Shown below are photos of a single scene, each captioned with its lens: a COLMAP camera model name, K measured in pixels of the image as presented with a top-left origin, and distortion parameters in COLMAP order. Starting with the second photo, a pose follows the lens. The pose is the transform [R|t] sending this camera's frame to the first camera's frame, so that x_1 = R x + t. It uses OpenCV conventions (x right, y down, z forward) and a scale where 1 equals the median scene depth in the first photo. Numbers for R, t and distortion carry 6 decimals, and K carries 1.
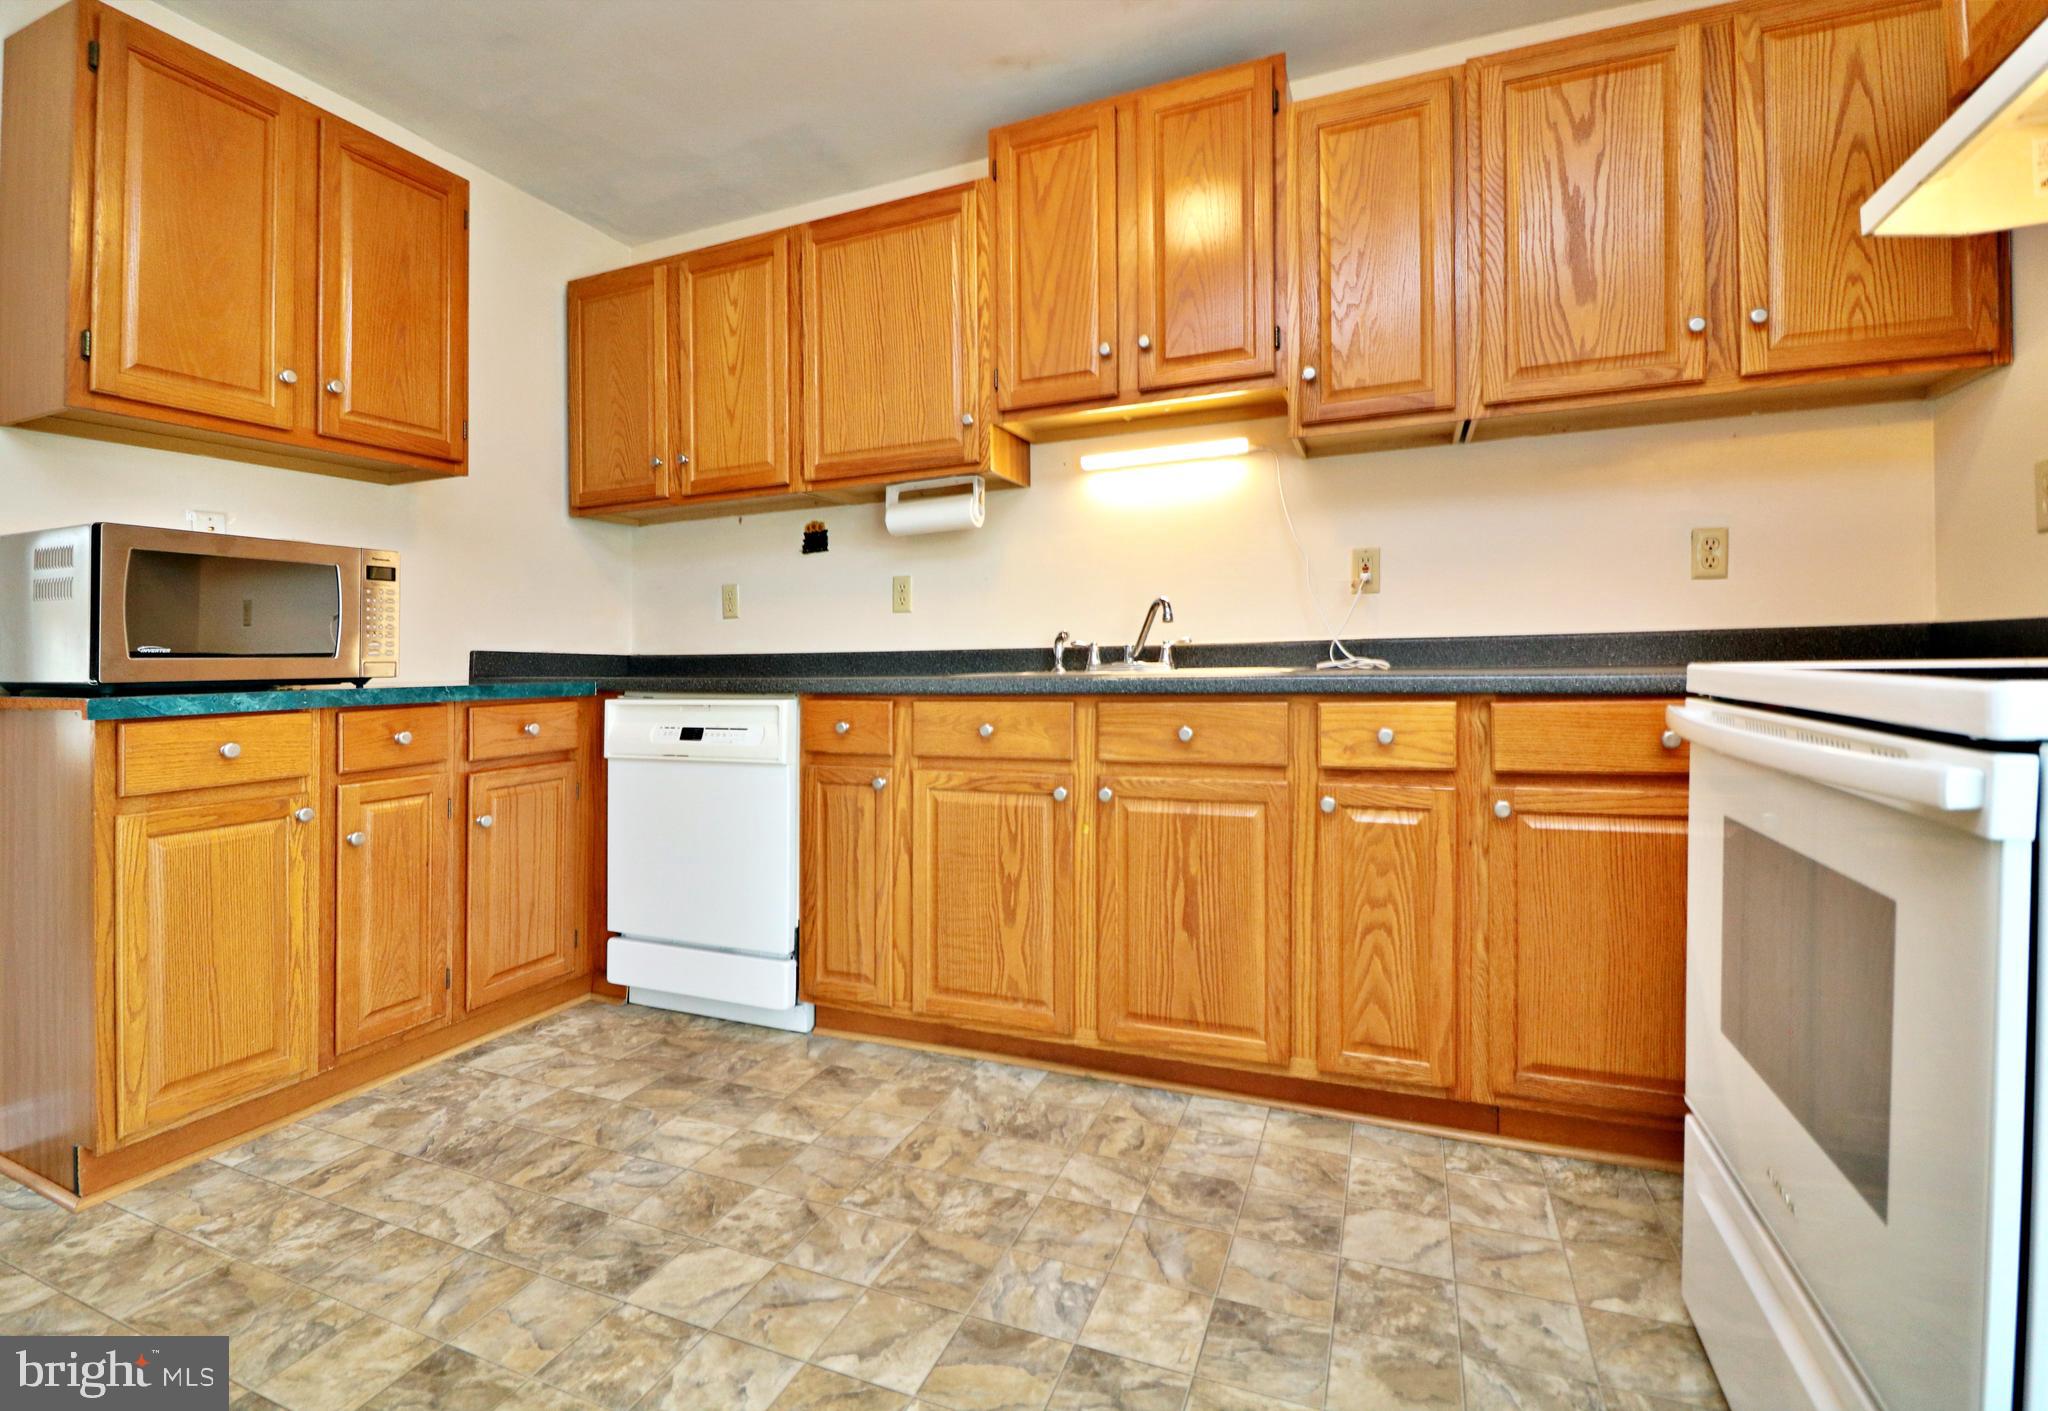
lens RADIAL K [[967.5, 0, 998.6], [0, 967.5, 658.7], [0, 0, 1]] dist [-0.002004, -0.008433]
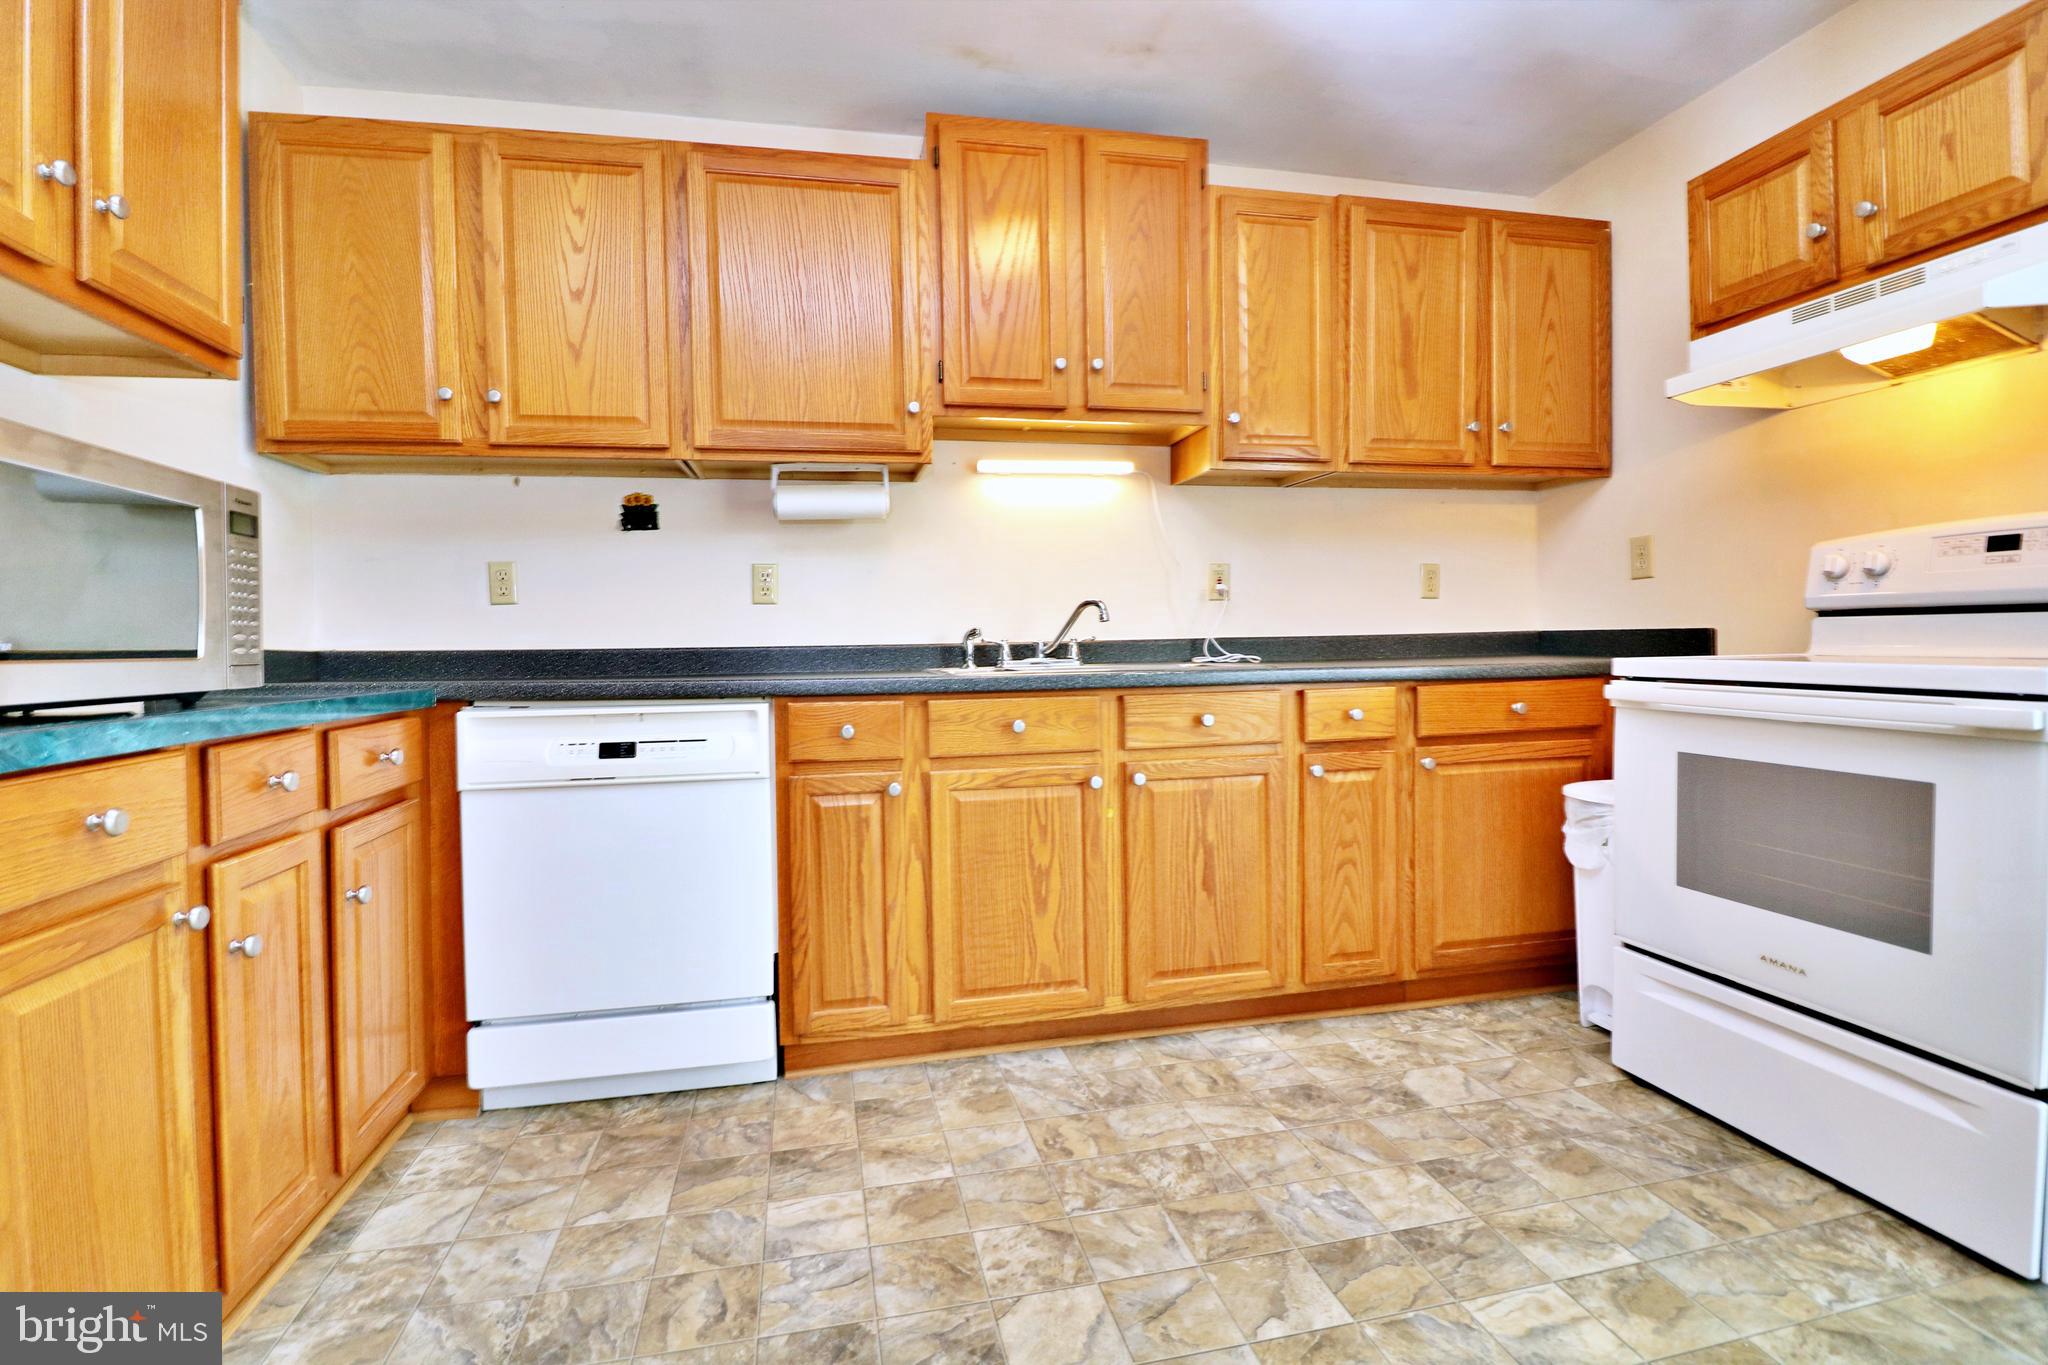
lens RADIAL K [[932.4, 0, 1033.5], [0, 932.4, 664.5], [0, 0, 1]] dist [-0.002860, -0.008712]
pose [[0.811646, -0.009114, 0.584079, -0.556415], [0.001672, 0.999910, 0.013278, -0.002934], [-0.584148, -0.009800, 0.811588, 0.198254]]
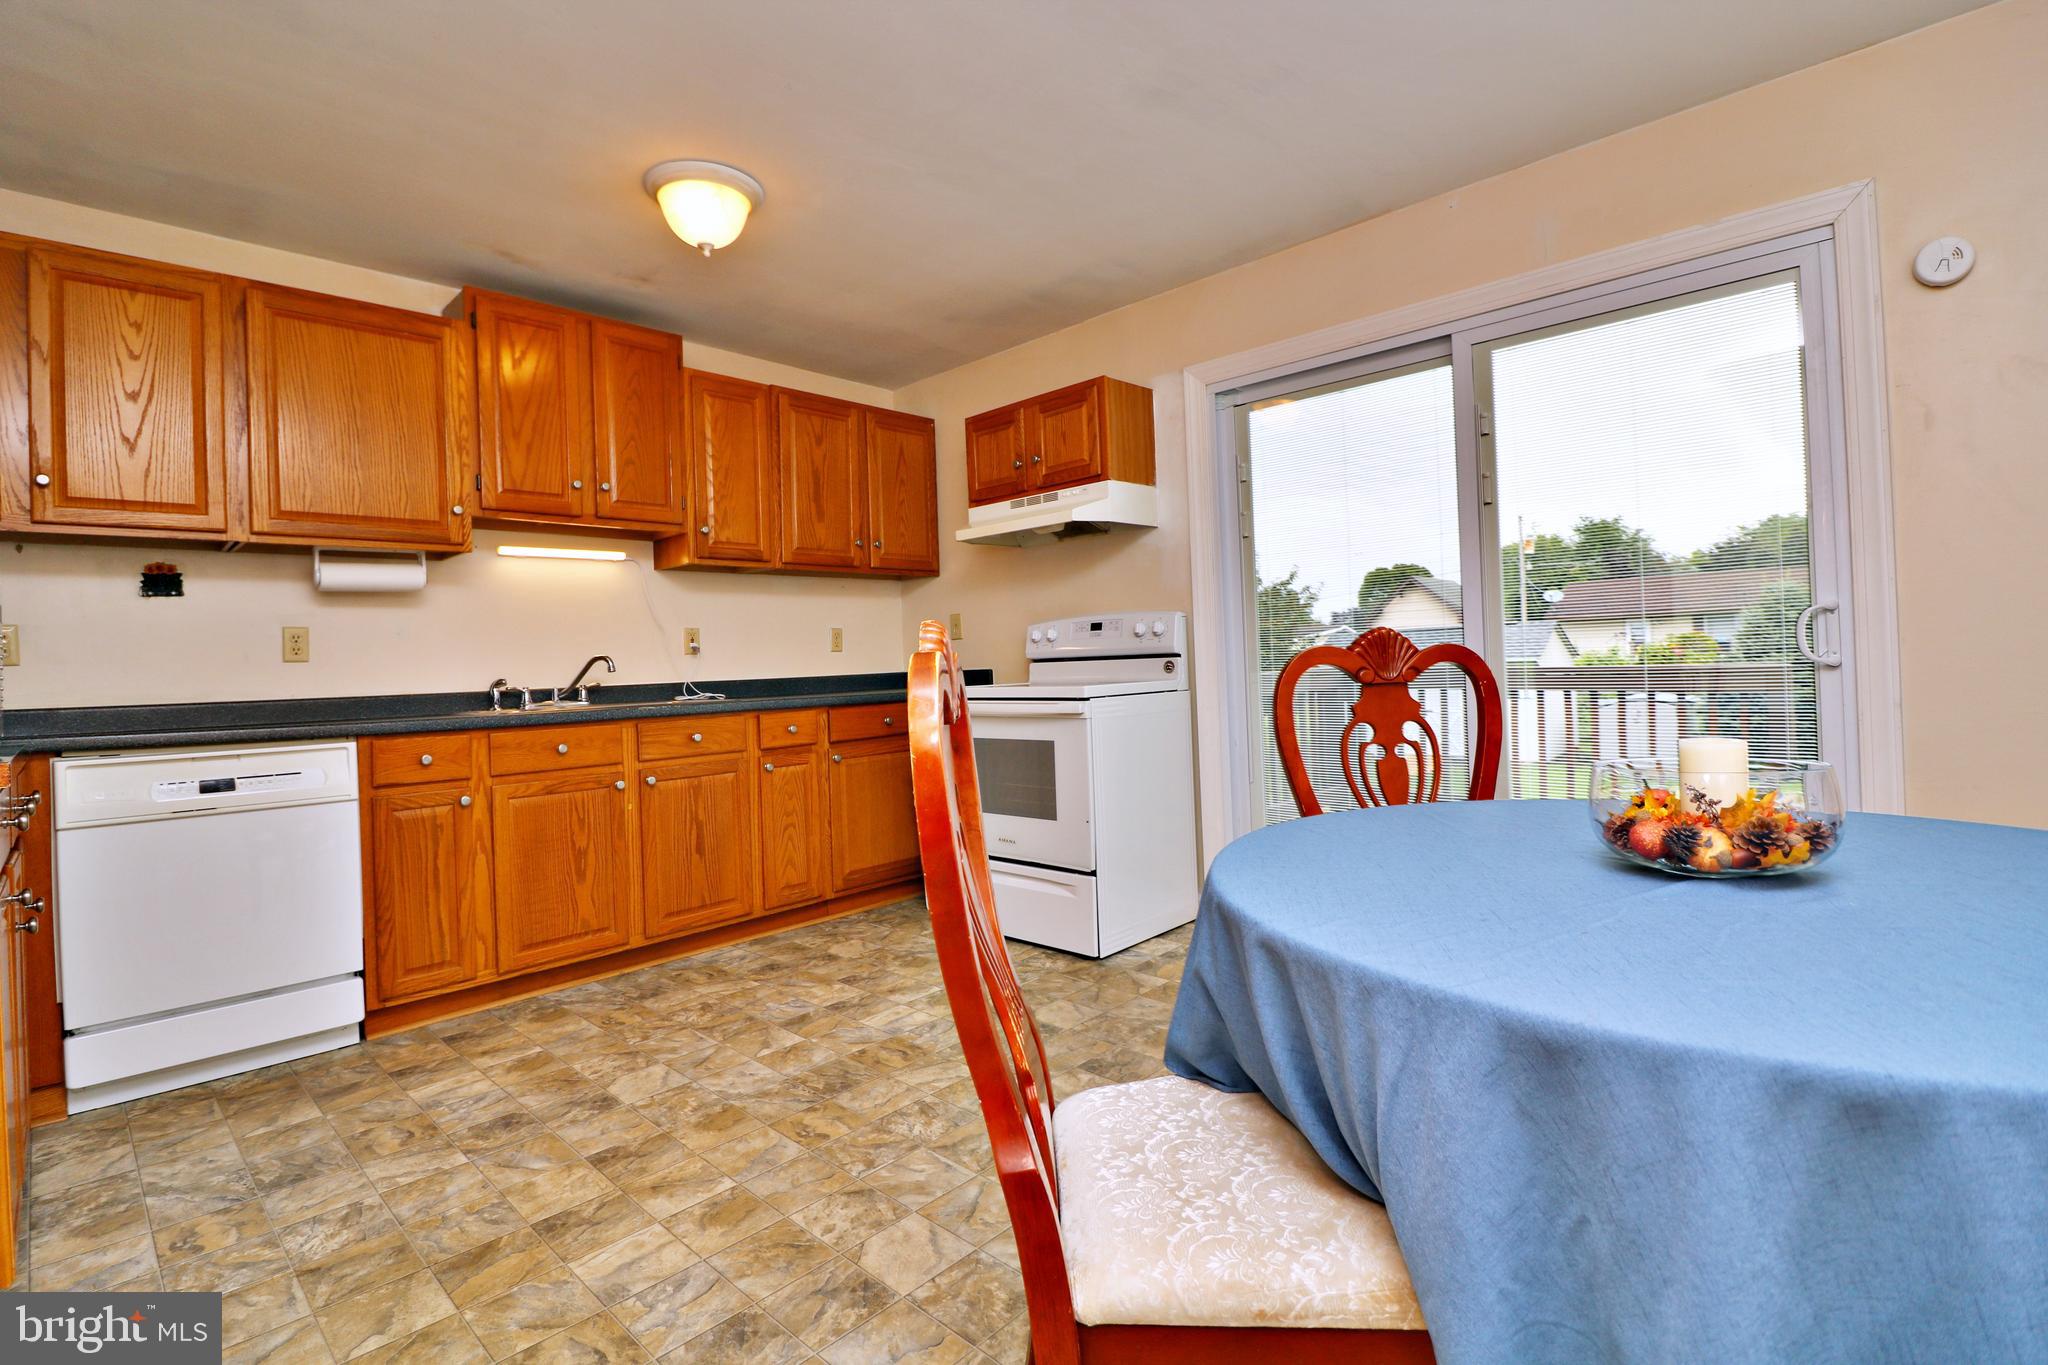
lens RADIAL K [[932.4, 0, 999.6], [0, 932.4, 639.9], [0, 0, 1]] dist [-0.002860, -0.008712]
pose [[0.369238, 0.030856, 0.928823, -1.029292], [0.032254, 0.998421, -0.045990, -0.001306], [-0.928775, 0.046939, 0.367659, -0.102463]]
